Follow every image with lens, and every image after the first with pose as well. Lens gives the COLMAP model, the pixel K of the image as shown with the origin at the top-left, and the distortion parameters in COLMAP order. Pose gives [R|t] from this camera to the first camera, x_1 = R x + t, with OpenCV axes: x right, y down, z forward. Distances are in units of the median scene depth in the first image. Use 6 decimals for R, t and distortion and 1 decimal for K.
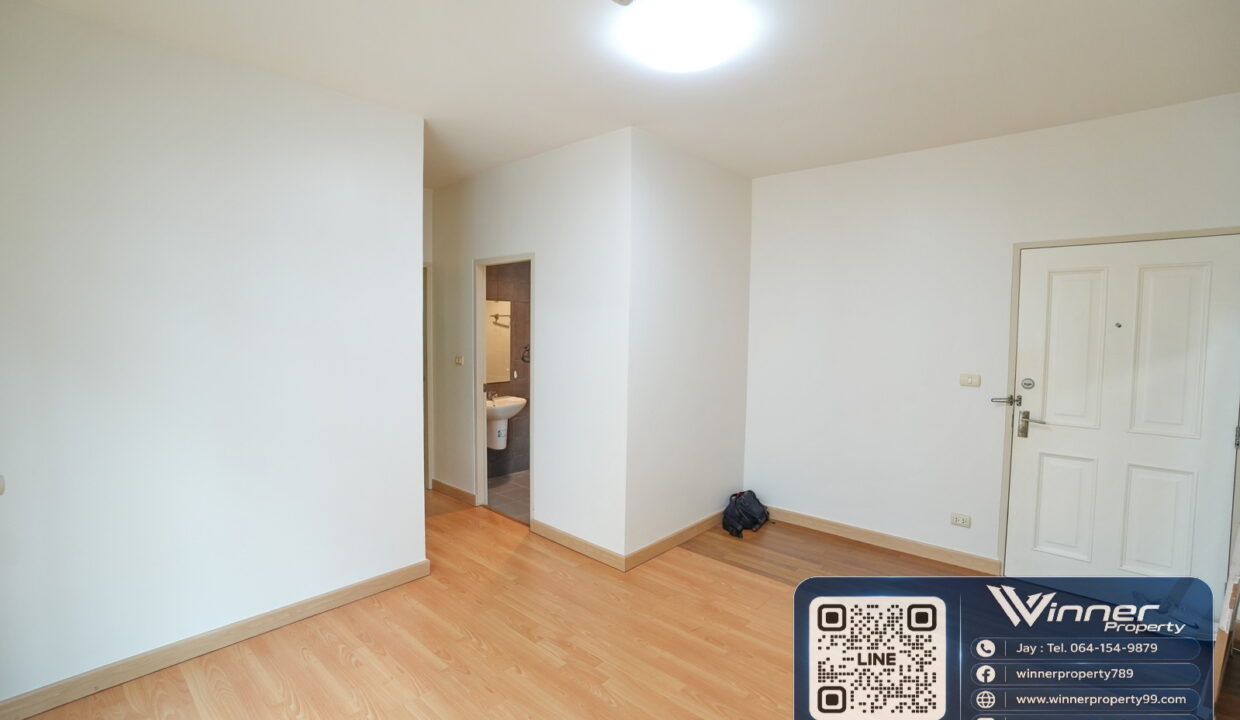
lens RADIAL K [[542.3, 0, 608.2], [0, 542.3, 352.8], [0, 0, 1]] dist [-0.067241, 0.022798]
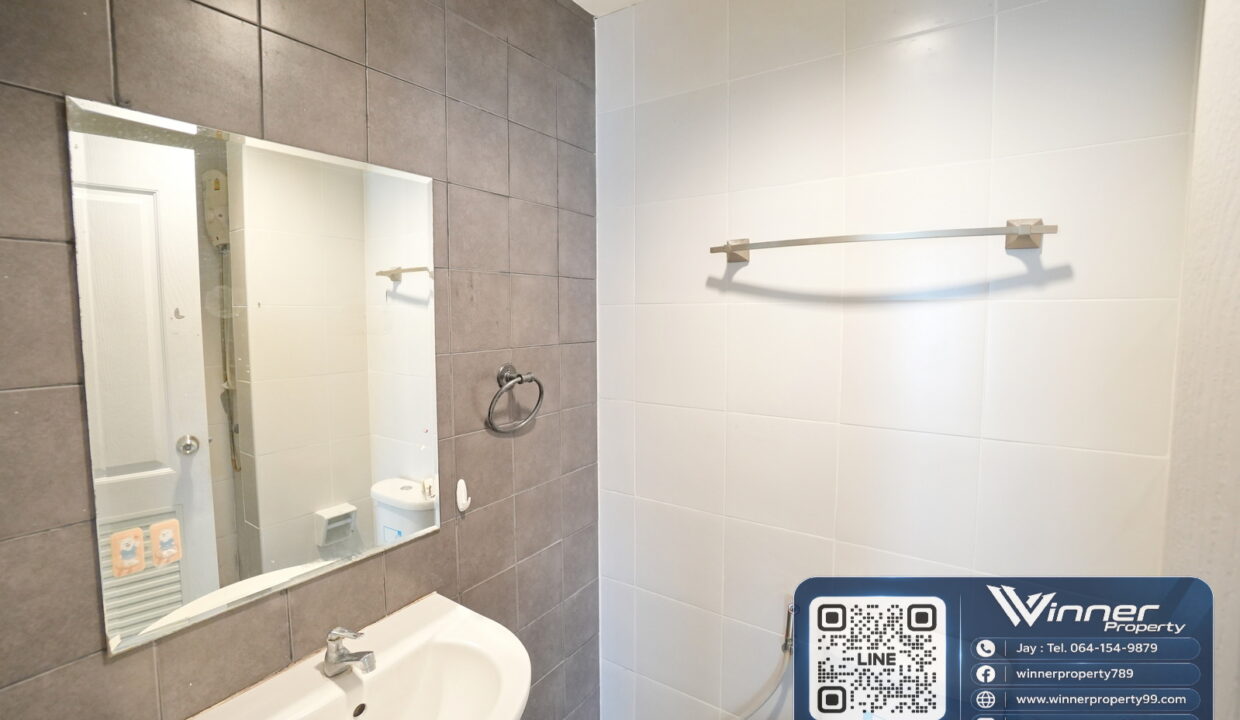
lens RADIAL K [[542.3, 0, 608.2], [0, 542.3, 352.8], [0, 0, 1]] dist [-0.067241, 0.022798]
pose [[0.992048, -0.021561, 0.123997, -0.224237], [0.018904, 0.999567, 0.022562, -0.043419], [-0.124430, -0.020039, 0.992026, 1.253886]]
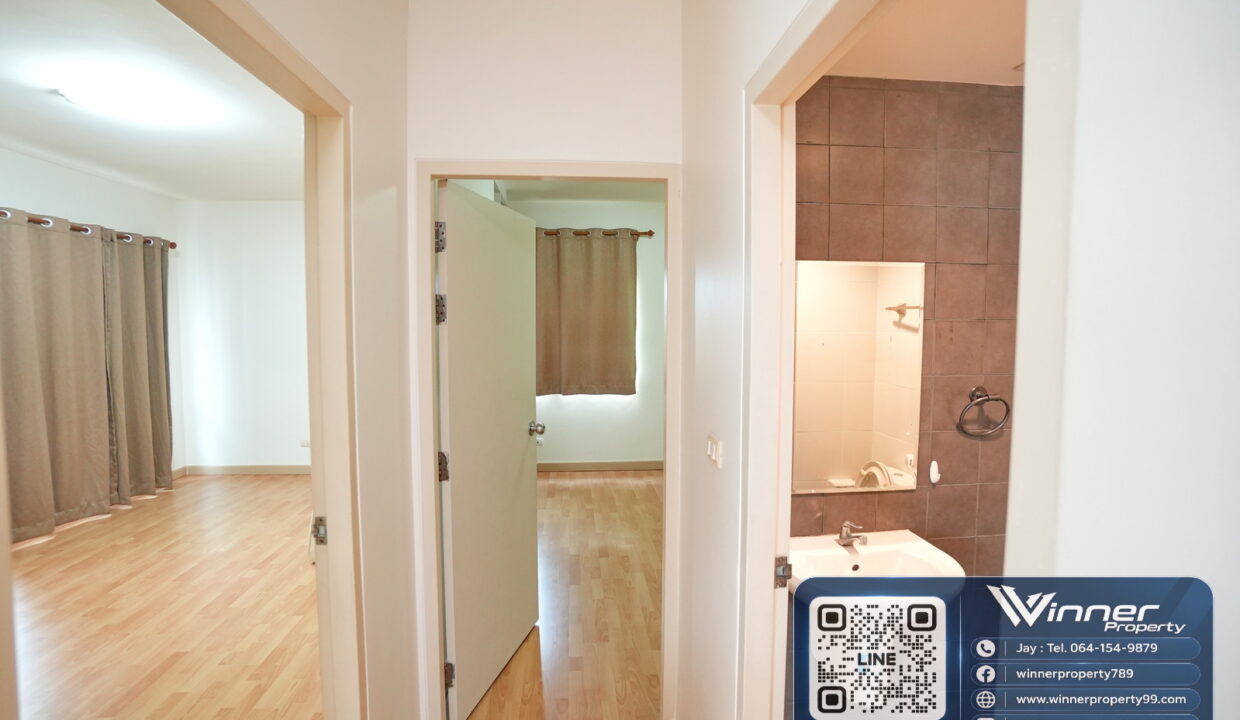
lens RADIAL K [[542.3, 0, 608.2], [0, 542.3, 352.8], [0, 0, 1]] dist [-0.067241, 0.022798]
pose [[0.724652, 0.029844, -0.688468, -0.150192], [-0.030073, 0.999480, 0.011672, -0.056911], [0.688458, 0.012247, 0.725173, 0.999232]]
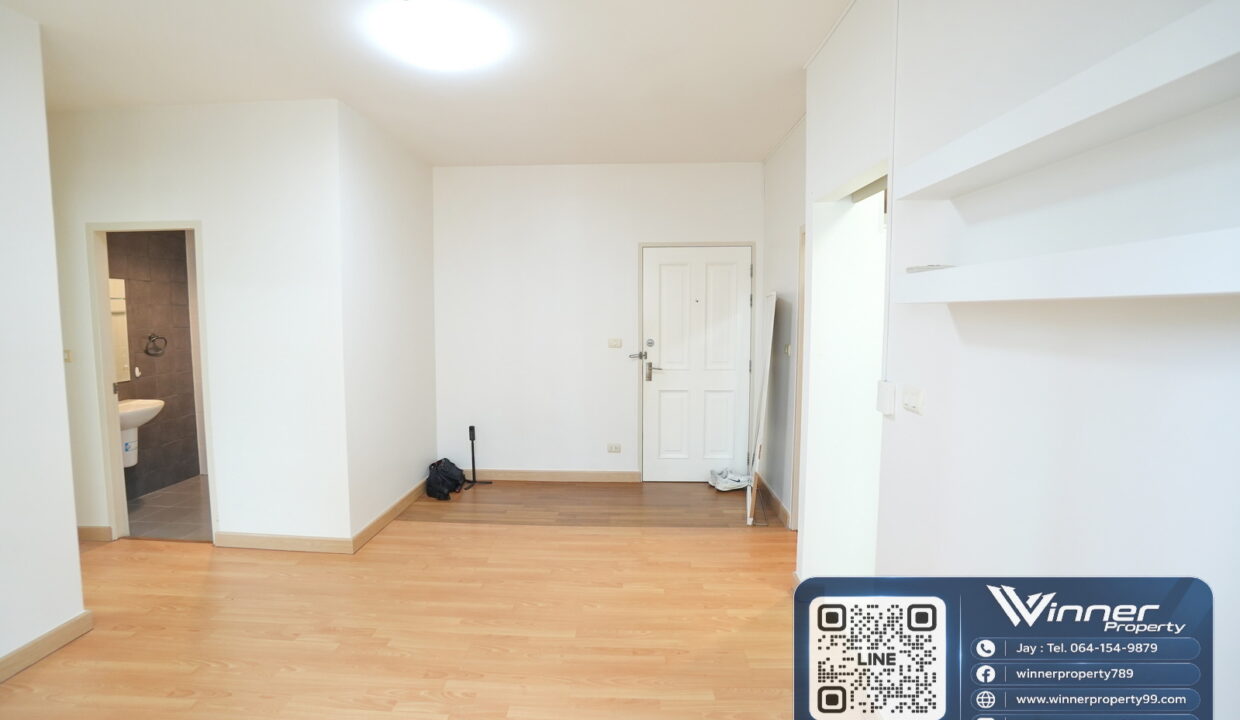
lens RADIAL K [[542.3, 0, 608.2], [0, 542.3, 352.8], [0, 0, 1]] dist [-0.067241, 0.022798]
pose [[0.767295, -0.060960, 0.638390, -0.210992], [0.044494, 0.998133, 0.041833, 0.018273], [-0.639748, -0.003694, 0.768576, -0.051399]]
